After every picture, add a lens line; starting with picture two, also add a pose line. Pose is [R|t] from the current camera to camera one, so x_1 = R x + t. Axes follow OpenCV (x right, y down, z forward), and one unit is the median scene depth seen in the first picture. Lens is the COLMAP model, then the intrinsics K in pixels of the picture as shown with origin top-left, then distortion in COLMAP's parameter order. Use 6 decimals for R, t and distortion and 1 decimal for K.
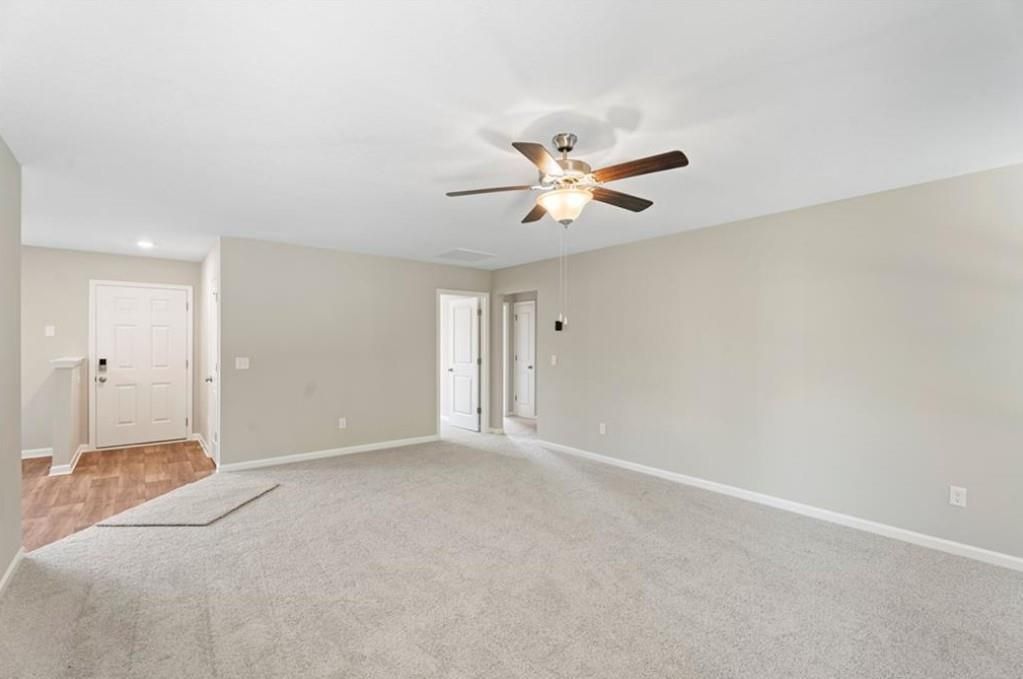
lens RADIAL K [[454.1, 0, 511.7], [0, 454.1, 341.5], [0, 0, 1]] dist [0.000351, 0.000037]
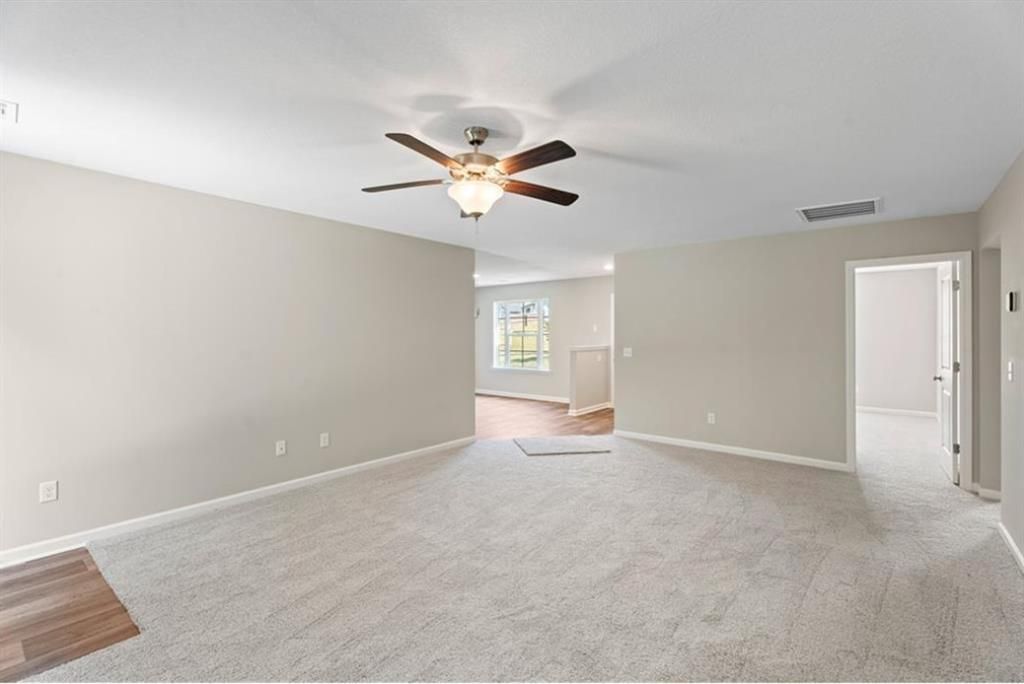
lens RADIAL K [[454.5, 0, 515.7], [0, 454.5, 336.6], [0, 0, 1]] dist [0.000351, 0.000037]
pose [[0.196840, 0.000566, -0.980435, 0.667986], [0.009437, 0.999952, 0.002471, -0.000999], [0.980390, -0.009739, 0.196826, 0.532665]]
